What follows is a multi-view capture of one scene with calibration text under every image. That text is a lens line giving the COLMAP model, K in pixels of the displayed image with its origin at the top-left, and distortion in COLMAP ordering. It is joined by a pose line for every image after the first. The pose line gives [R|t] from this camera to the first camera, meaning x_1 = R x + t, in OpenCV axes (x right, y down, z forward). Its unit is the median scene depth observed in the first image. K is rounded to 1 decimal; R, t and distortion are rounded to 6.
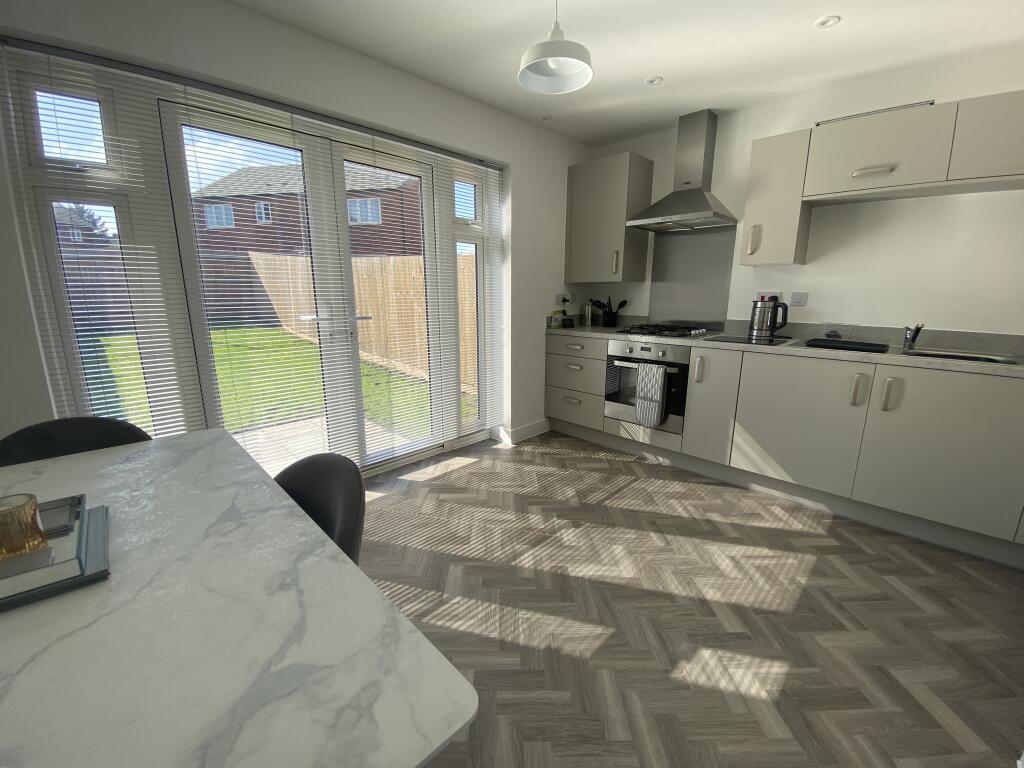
lens RADIAL K [[422.1, 0, 510.0], [0, 422.1, 382.2], [0, 0, 1]] dist [0.036469, -0.028039]
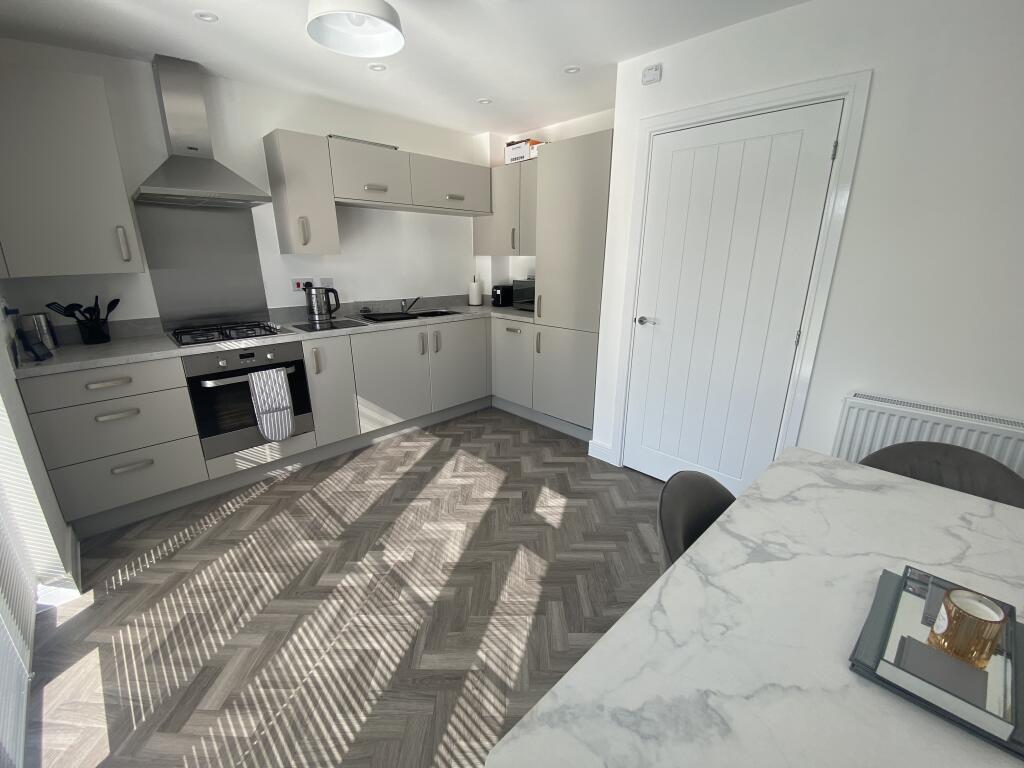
lens RADIAL K [[422.1, 0, 510.0], [0, 422.1, 382.2], [0, 0, 1]] dist [0.036469, -0.028039]
pose [[0.005133, -0.295894, 0.955207, -0.636641], [0.210125, 0.934212, 0.288261, -0.213556], [-0.977661, 0.199233, 0.066970, 0.600893]]
